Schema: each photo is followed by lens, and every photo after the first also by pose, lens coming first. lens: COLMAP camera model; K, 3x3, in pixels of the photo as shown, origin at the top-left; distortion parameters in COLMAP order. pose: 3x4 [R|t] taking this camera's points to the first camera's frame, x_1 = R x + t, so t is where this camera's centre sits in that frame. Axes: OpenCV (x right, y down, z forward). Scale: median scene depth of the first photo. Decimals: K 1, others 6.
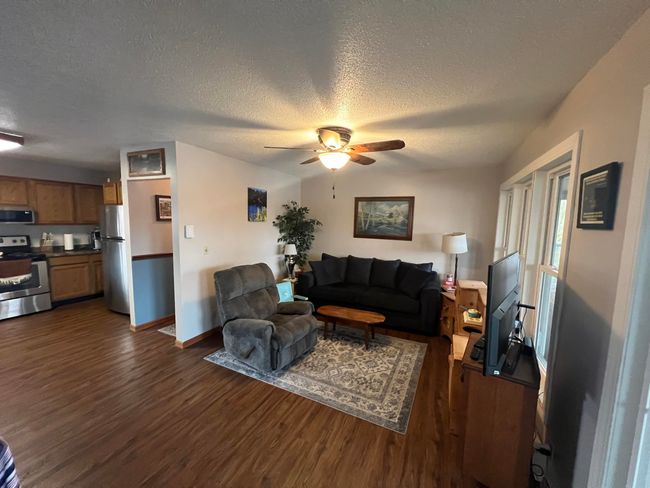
lens RADIAL K [[259.9, 0, 324.1], [0, 259.9, 245.1], [0, 0, 1]] dist [-0.000452, -0.000093]
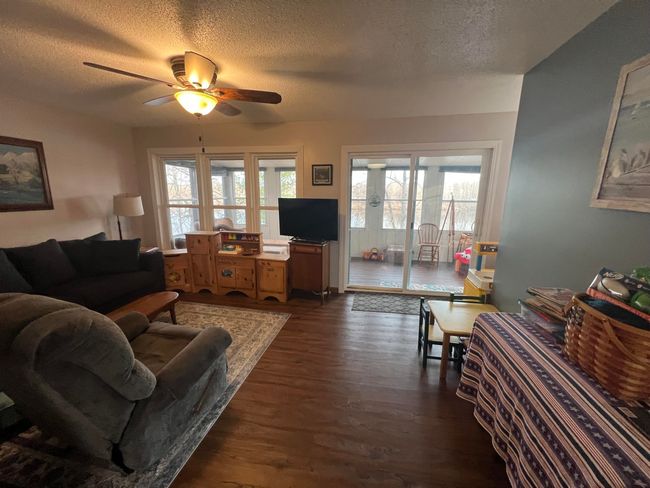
lens RADIAL K [[259.9, 0, 324.5], [0, 259.9, 244.7], [0, 0, 1]] dist [-0.000452, -0.000093]
pose [[-0.263192, -0.216241, 0.940197, -0.520553], [0.081678, 0.966063, 0.245055, -0.036365], [-0.961280, 0.141289, -0.236598, 0.487200]]
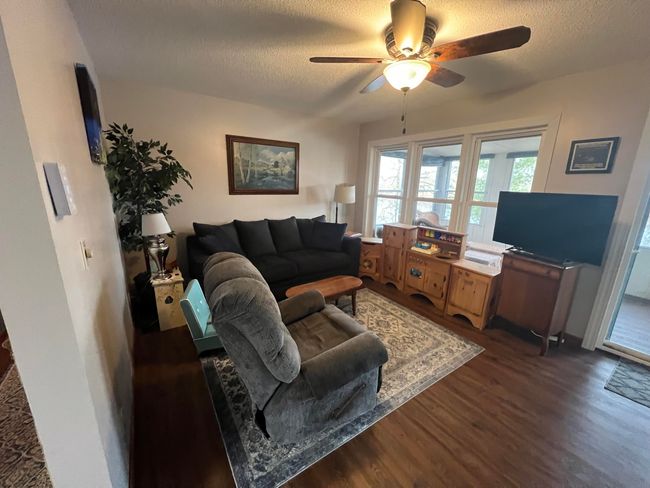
lens RADIAL K [[259.9, 0, 324.2], [0, 259.9, 245.3], [0, 0, 1]] dist [-0.000452, -0.000093]
pose [[0.495657, -0.215958, 0.841241, -0.425119], [0.075326, 0.975632, 0.206076, -0.023145], [-0.865246, -0.038776, 0.499846, 0.460367]]
